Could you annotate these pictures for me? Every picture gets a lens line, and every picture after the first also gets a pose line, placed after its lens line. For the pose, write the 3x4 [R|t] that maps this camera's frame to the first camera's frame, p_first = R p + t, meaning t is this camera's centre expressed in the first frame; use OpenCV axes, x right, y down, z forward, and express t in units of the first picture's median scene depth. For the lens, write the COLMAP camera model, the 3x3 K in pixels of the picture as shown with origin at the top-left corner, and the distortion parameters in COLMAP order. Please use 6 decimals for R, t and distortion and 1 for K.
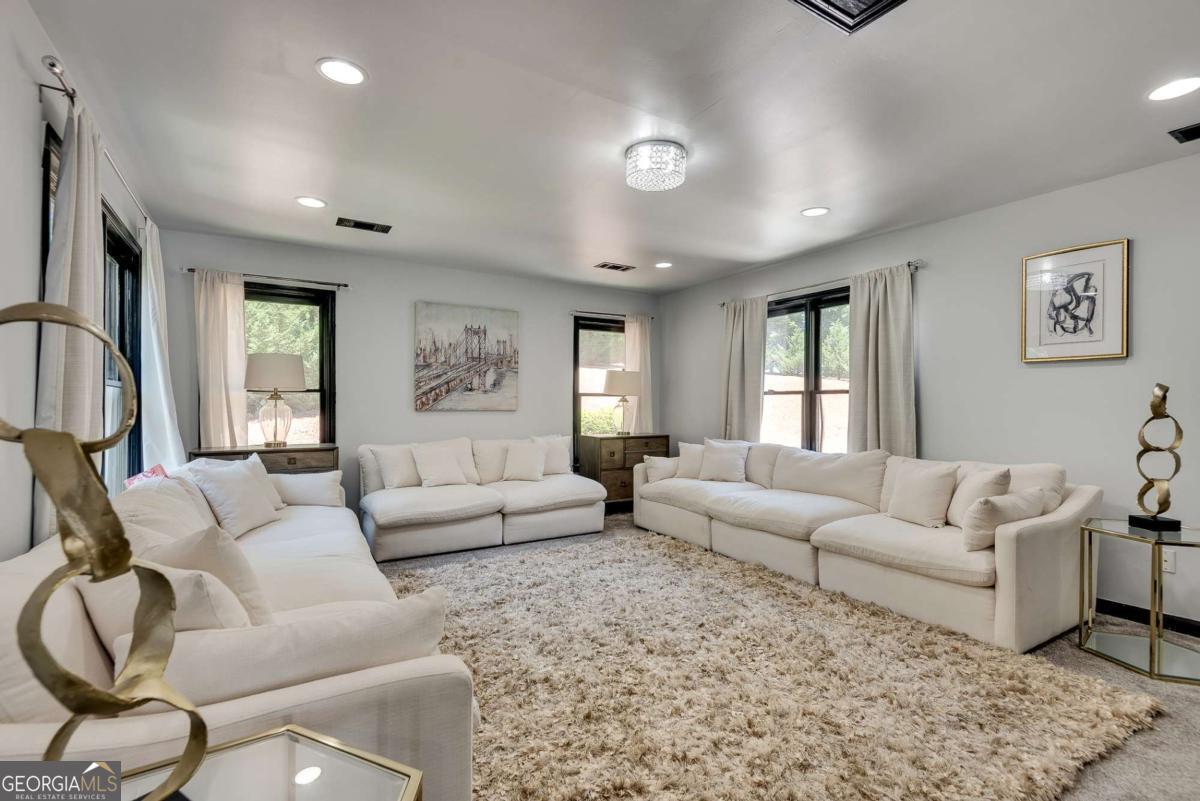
lens RADIAL K [[559.4, 0, 606.0], [0, 559.4, 399.7], [0, 0, 1]] dist [0.004702, 0.000205]
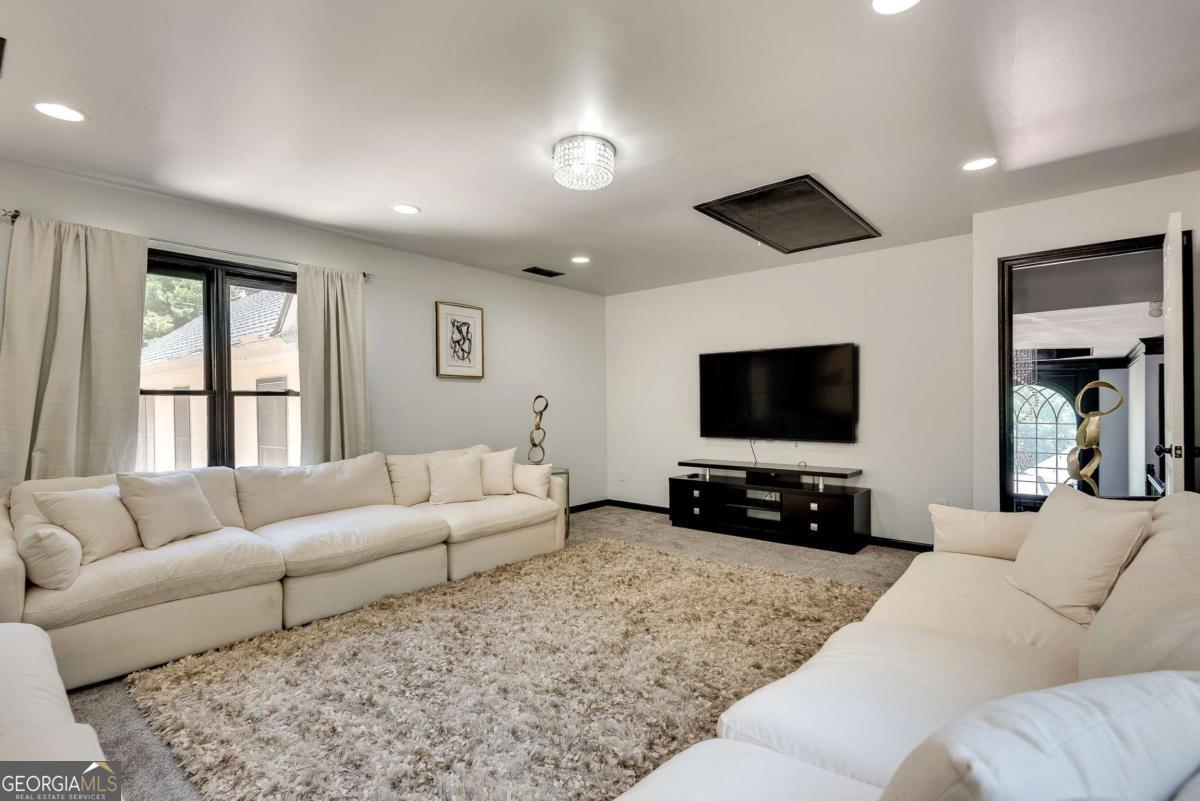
lens RADIAL K [[559.4, 0, 604.2], [0, 559.4, 407.7], [0, 0, 1]] dist [0.004702, 0.000205]
pose [[-0.313854, -0.011402, 0.949403, -0.733783], [-0.006243, 0.999931, 0.009946, -0.006103], [-0.949451, -0.002806, -0.313903, 1.093350]]
